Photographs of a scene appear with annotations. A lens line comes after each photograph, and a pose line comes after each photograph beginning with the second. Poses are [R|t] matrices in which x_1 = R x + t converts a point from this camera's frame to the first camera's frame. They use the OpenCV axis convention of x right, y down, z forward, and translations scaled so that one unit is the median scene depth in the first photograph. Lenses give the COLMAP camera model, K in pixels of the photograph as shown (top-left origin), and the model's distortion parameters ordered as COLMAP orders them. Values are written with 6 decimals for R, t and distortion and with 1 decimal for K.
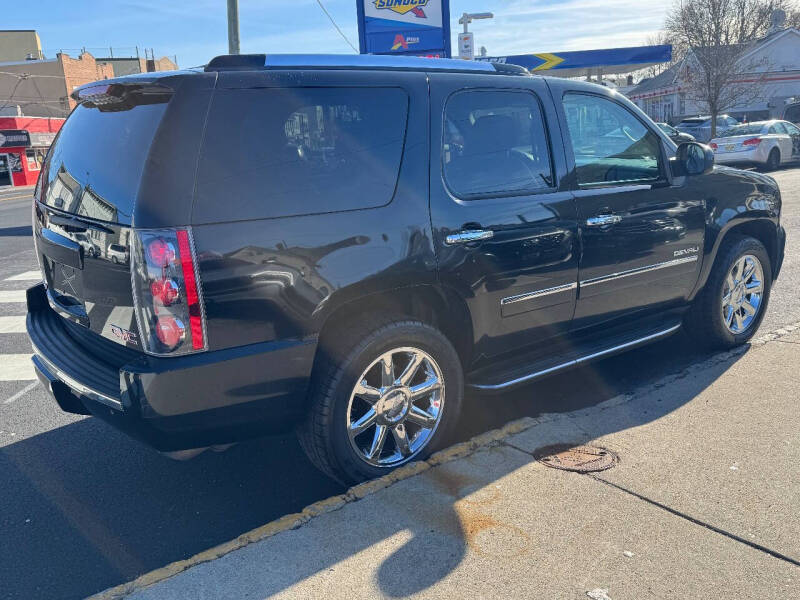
lens RADIAL K [[682.9, 0, 424.0], [0, 682.9, 305.3], [0, 0, 1]] dist [0.022402, -0.030288]
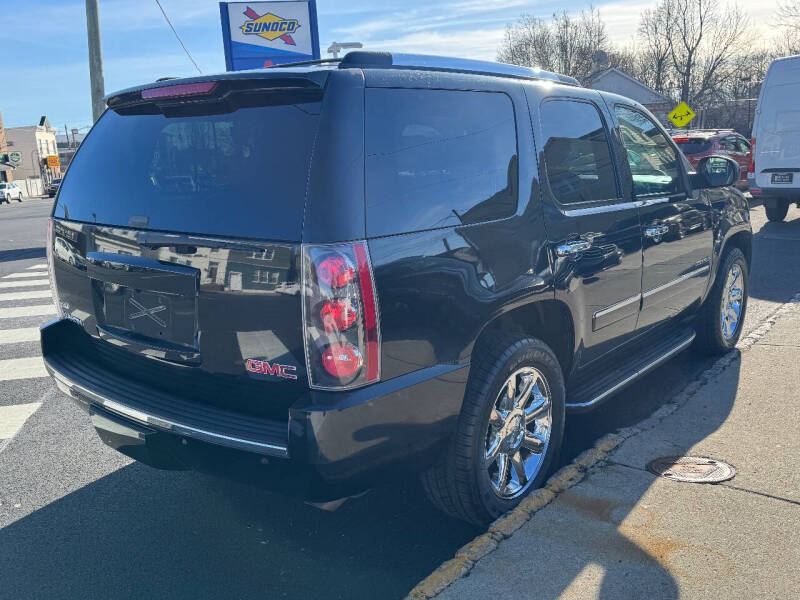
lens RADIAL K [[682.9, 0, 399.3], [0, 682.9, 298.4], [0, 0, 1]] dist [0.022402, -0.030288]
pose [[0.977127, -0.038817, 0.209083, -0.374792], [0.049708, 0.997653, -0.047087, 0.002902], [-0.206765, 0.056403, 0.976764, 0.109729]]
